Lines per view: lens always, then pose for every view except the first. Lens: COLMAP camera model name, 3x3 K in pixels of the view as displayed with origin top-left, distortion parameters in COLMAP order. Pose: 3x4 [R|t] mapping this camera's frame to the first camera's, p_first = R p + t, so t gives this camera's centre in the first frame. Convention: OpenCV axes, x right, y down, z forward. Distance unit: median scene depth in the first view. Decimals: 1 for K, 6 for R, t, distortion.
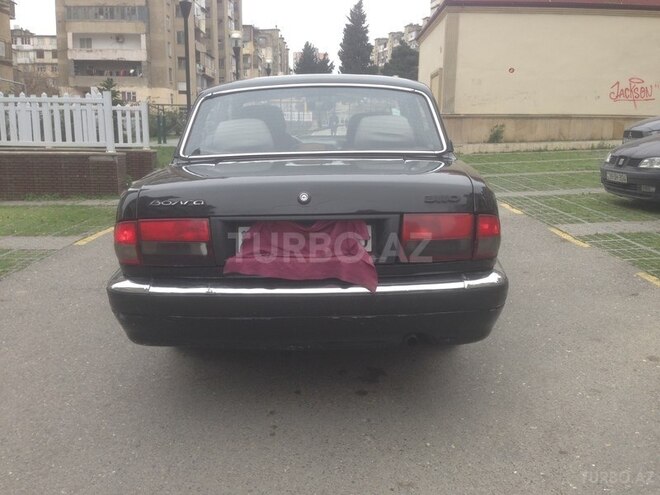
lens RADIAL K [[608.2, 0, 330.0], [0, 608.2, 247.5], [0, 0, 1]] dist [0.140817, -0.264961]
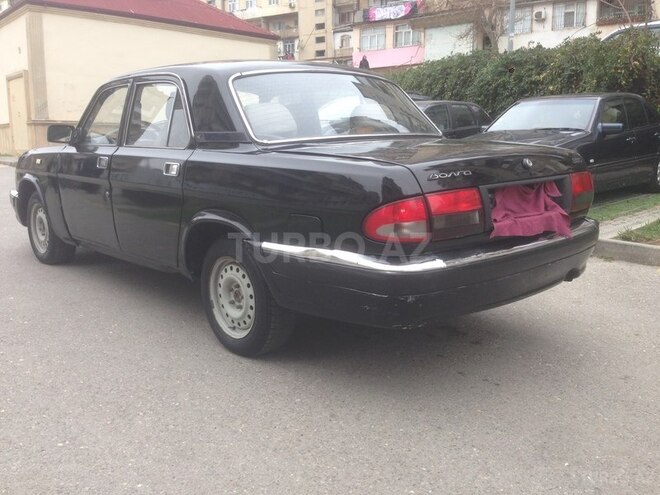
lens RADIAL K [[608.2, 0, 330.0], [0, 608.2, 247.5], [0, 0, 1]] dist [0.140817, -0.264961]
pose [[0.734088, -0.125881, 0.667285, -0.137618], [0.139478, 0.989667, 0.033256, -0.002034], [-0.664576, 0.068659, 0.744060, 0.049851]]
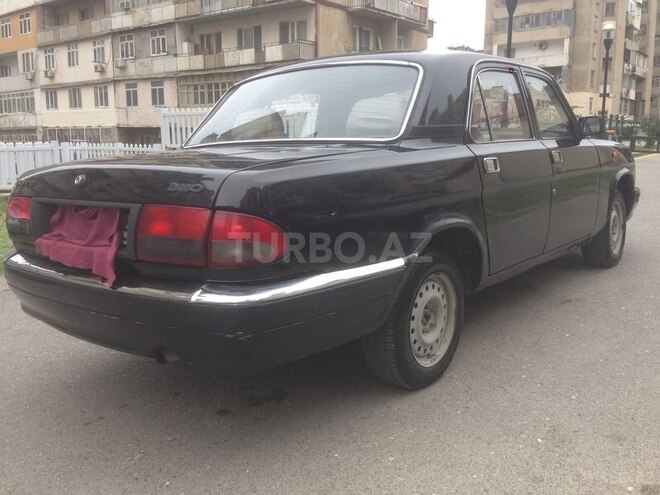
lens RADIAL K [[608.2, 0, 330.0], [0, 608.2, 247.5], [0, 0, 1]] dist [0.140817, -0.264961]
pose [[0.787066, 0.095659, -0.609406, 0.106612], [-0.103084, 0.994408, 0.022956, -0.005087], [0.608194, 0.044752, 0.792526, 0.060166]]
